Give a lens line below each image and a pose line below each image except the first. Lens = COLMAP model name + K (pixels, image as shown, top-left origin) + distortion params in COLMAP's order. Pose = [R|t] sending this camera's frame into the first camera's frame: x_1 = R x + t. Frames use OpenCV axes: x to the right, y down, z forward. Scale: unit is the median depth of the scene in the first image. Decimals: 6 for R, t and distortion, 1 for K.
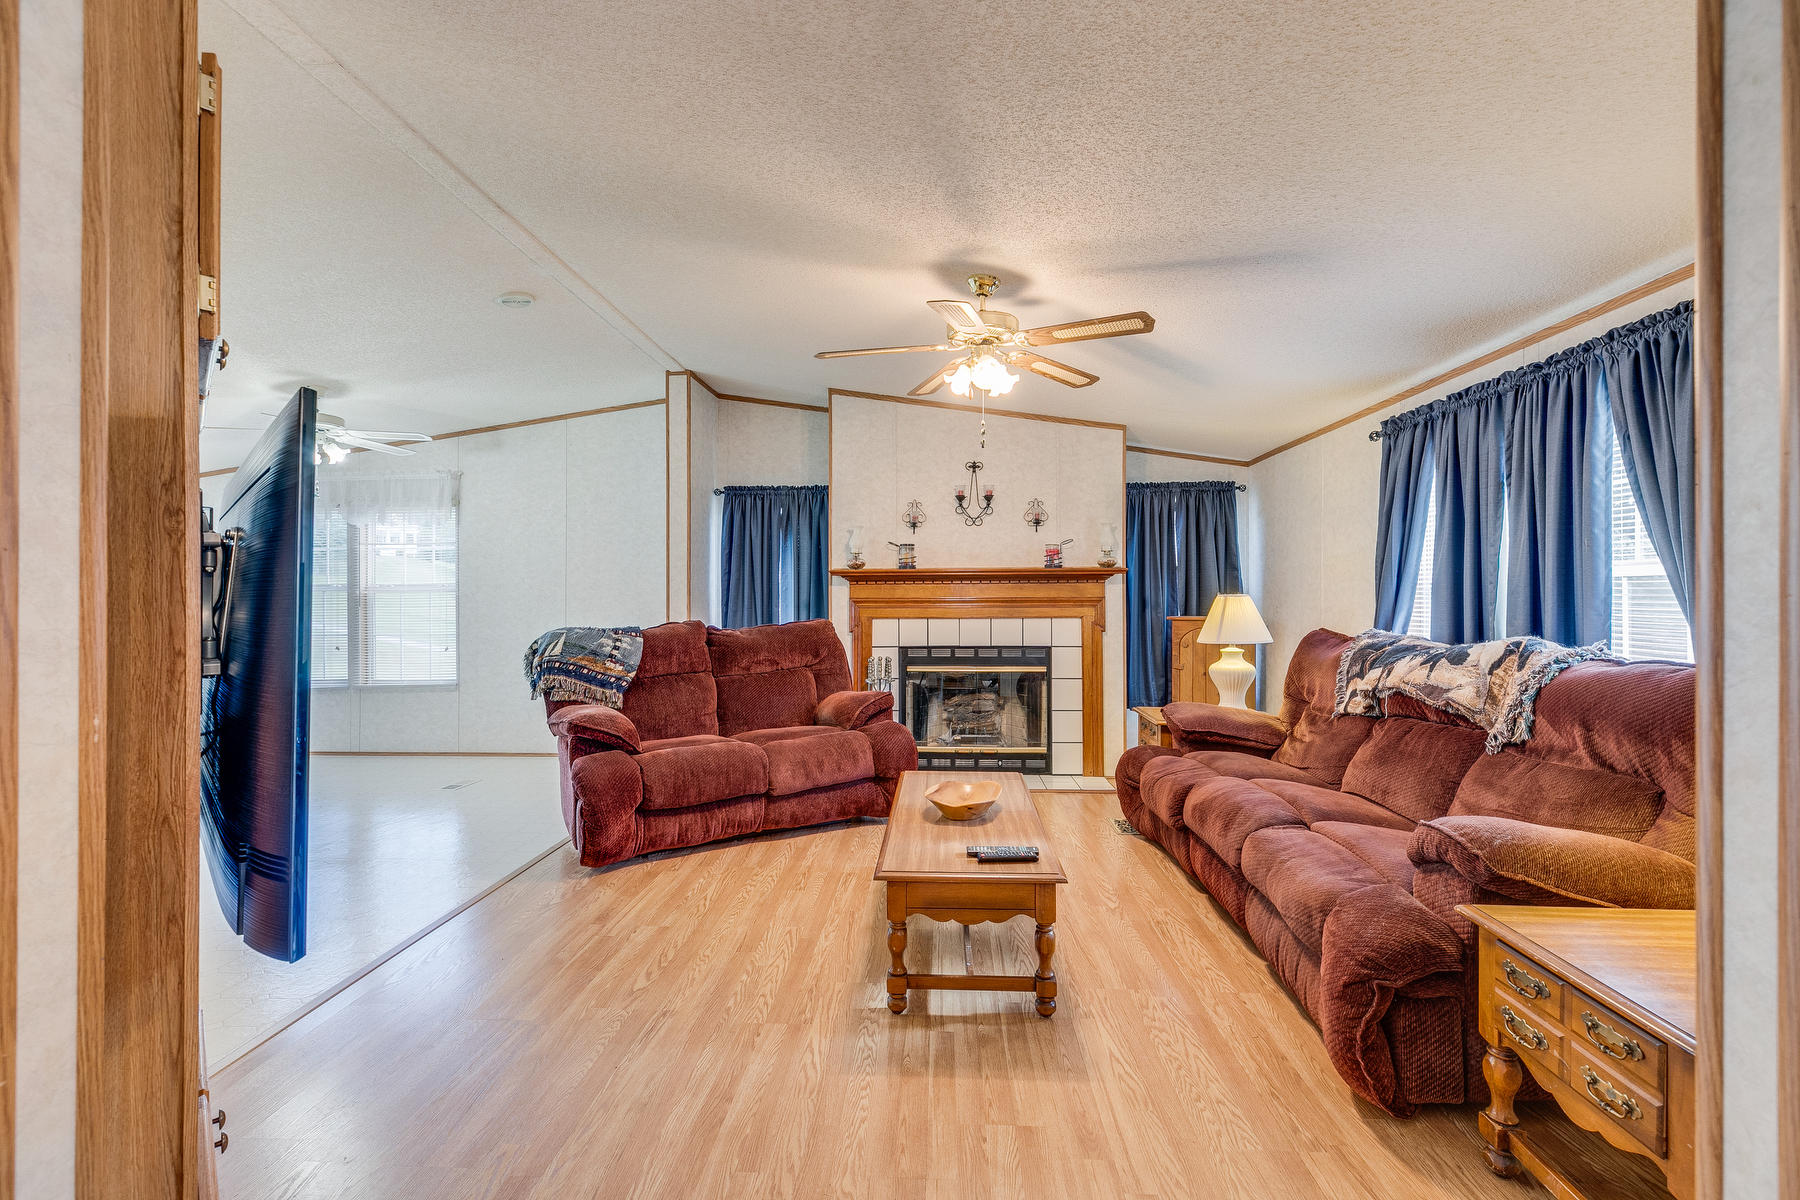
lens RADIAL K [[803.8, 0, 906.6], [0, 803.8, 588.1], [0, 0, 1]] dist [0.001658, -0.000285]
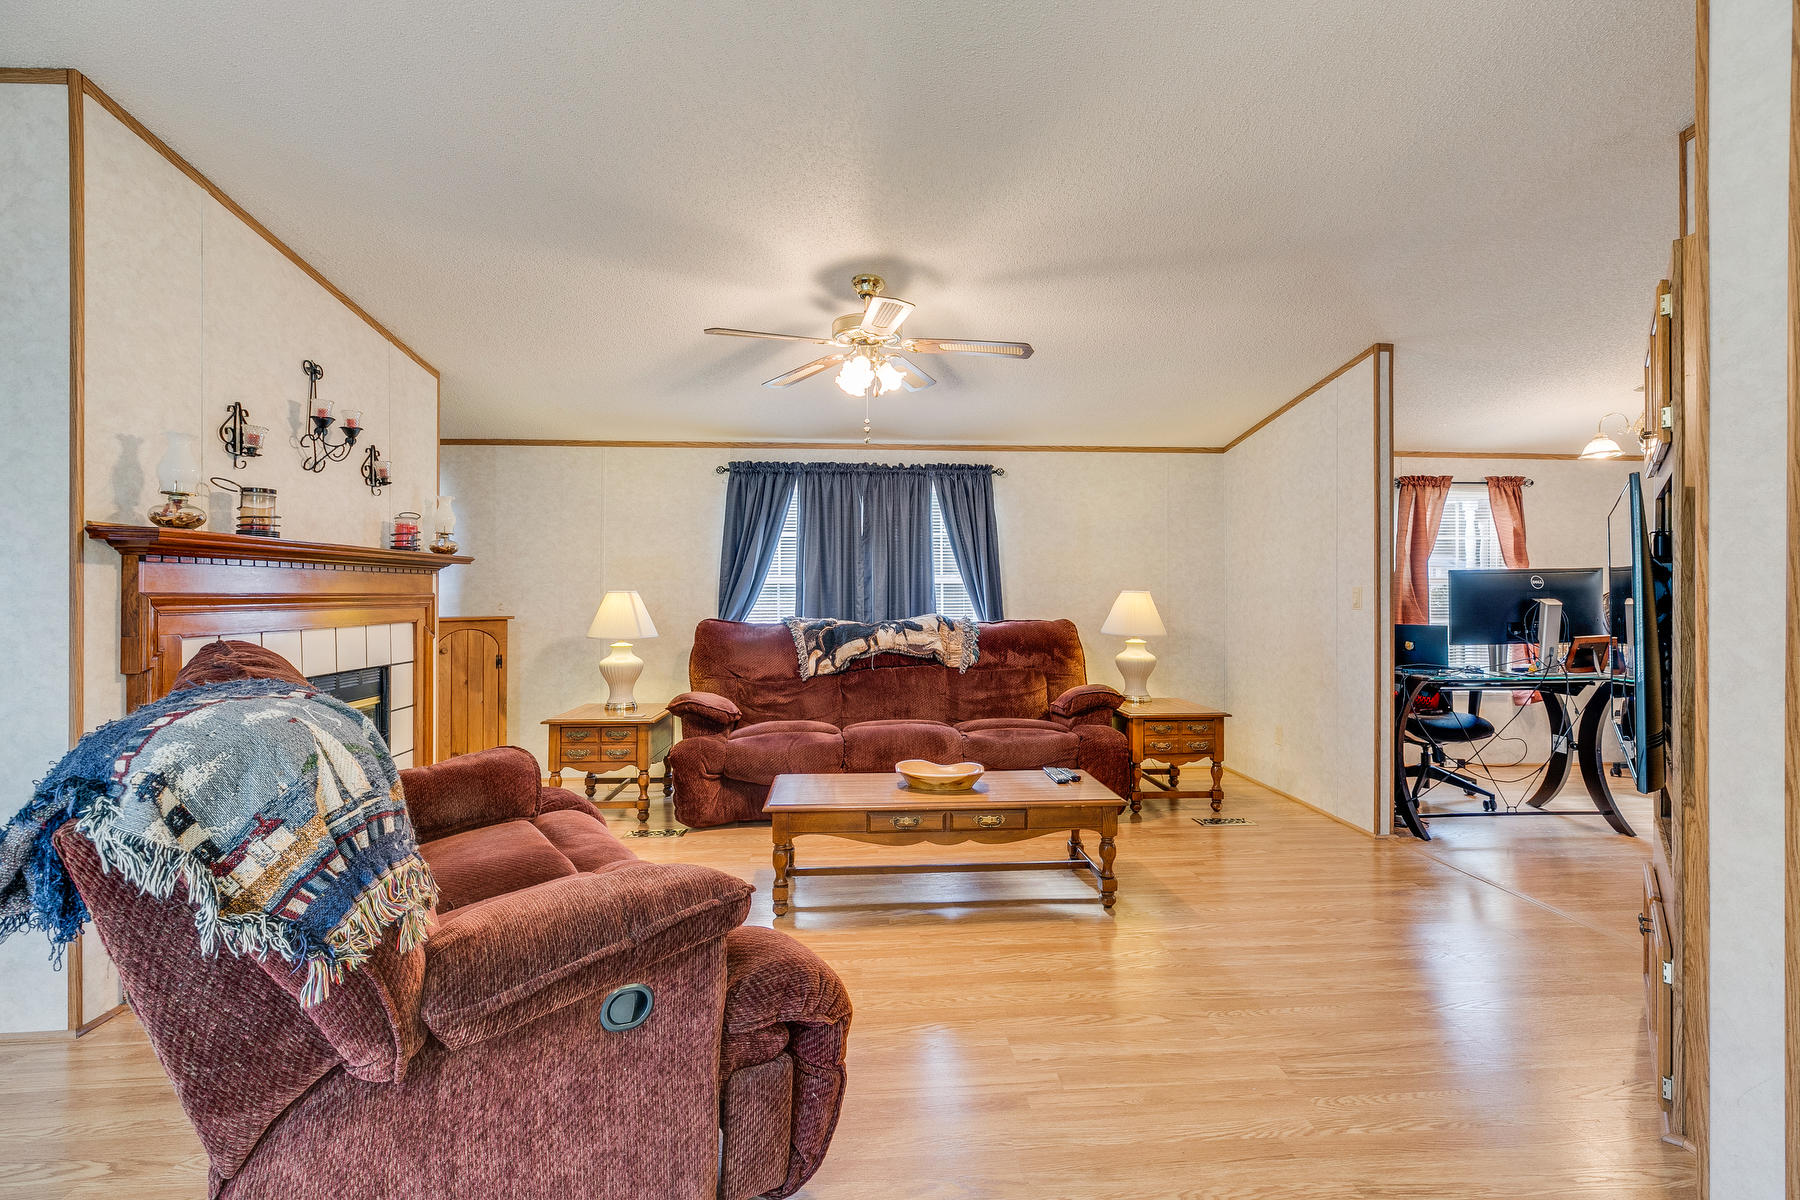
lens RADIAL K [[803.8, 0, 896.8], [0, 803.8, 589.2], [0, 0, 1]] dist [0.001658, -0.000285]
pose [[-0.113911, 0.009752, 0.993443, -0.547102], [-0.007005, 0.999919, -0.010619, 0.011845], [-0.993466, -0.008168, -0.113834, 0.639660]]
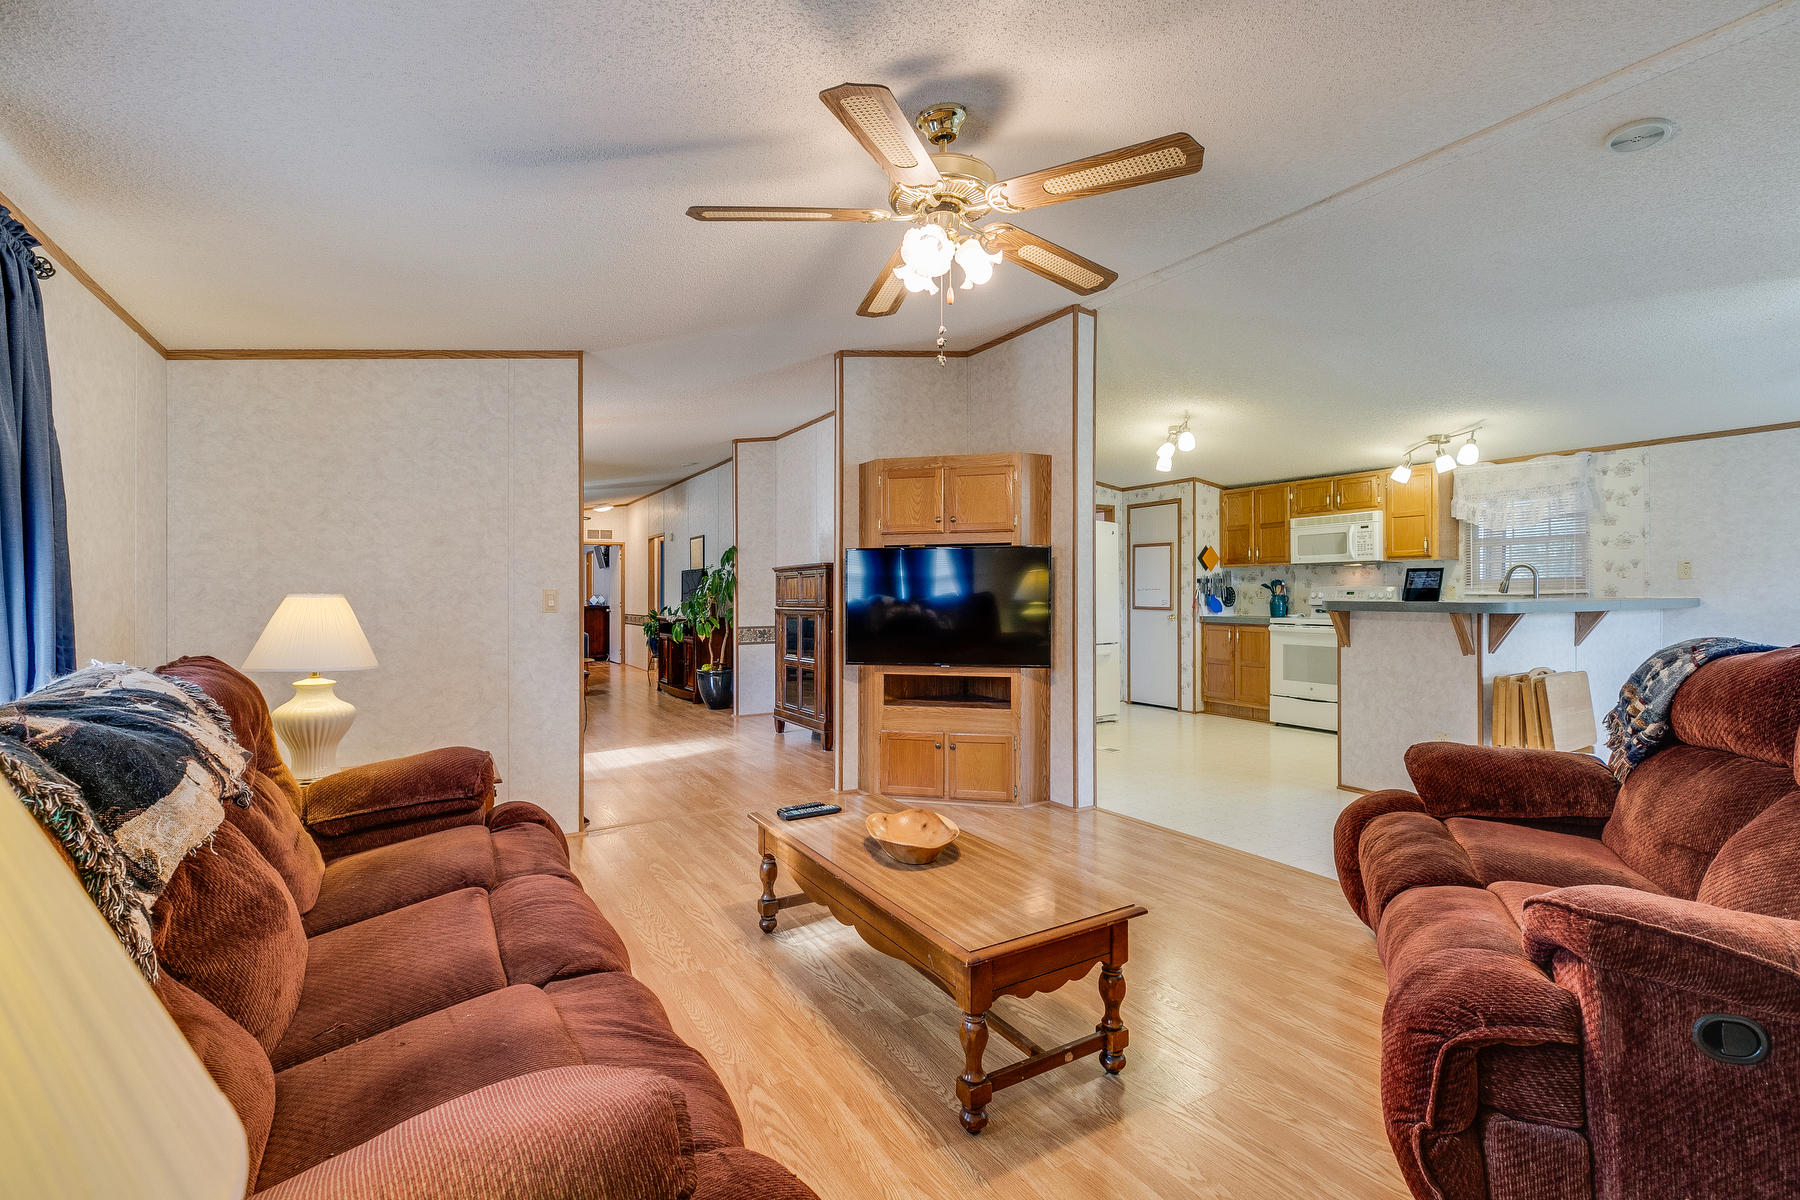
lens RADIAL K [[803.8, 0, 896.4], [0, 803.8, 594.3], [0, 0, 1]] dist [0.001658, -0.000285]
pose [[-0.840019, 0.013557, -0.542388, 0.295765], [0.015678, 0.999877, 0.000711, 0.007631], [0.542331, -0.007906, -0.840128, 0.908244]]
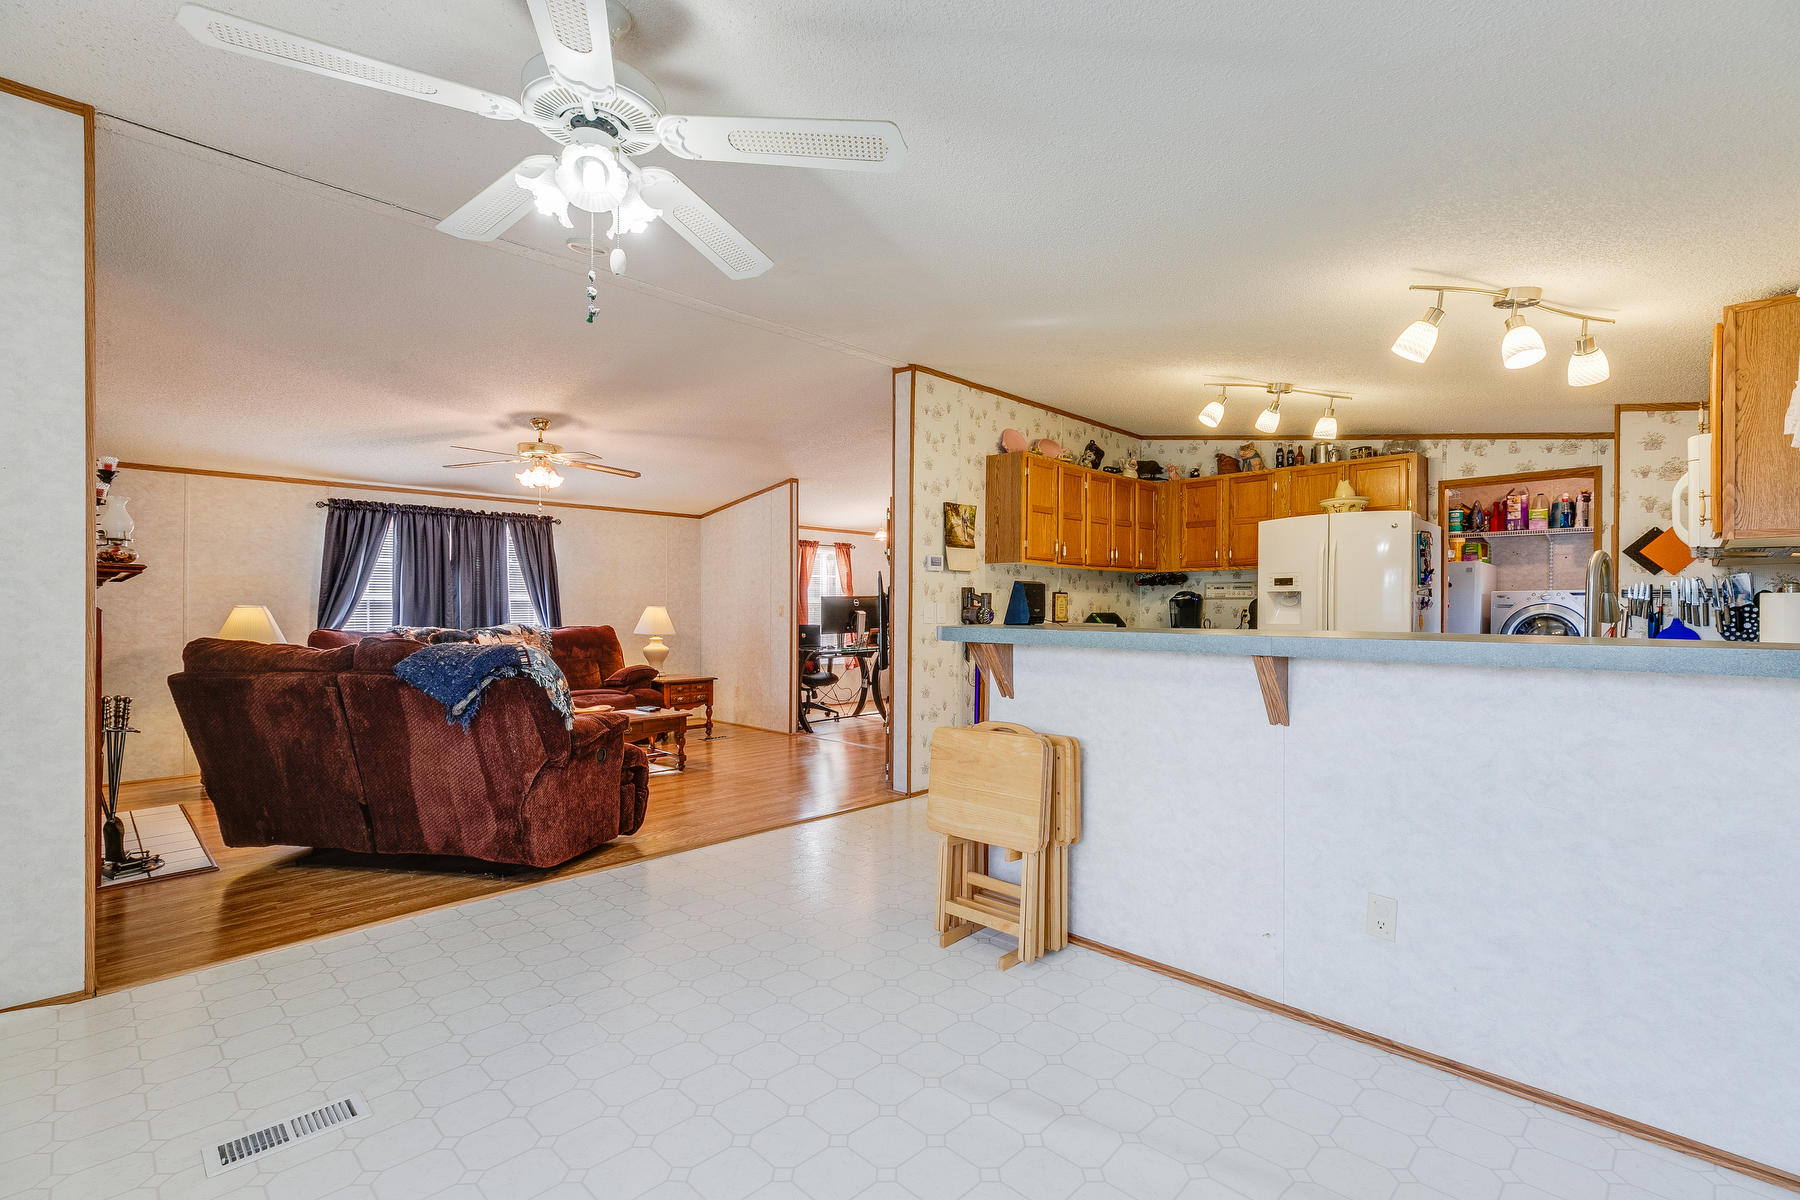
lens RADIAL K [[803.8, 0, 907.3], [0, 803.8, 605.6], [0, 0, 1]] dist [0.001658, -0.000285]
pose [[-0.748634, 0.004807, 0.662967, -0.956708], [-0.003089, 0.999938, -0.010738, 0.014802], [-0.662977, -0.010086, -0.748572, 1.041480]]
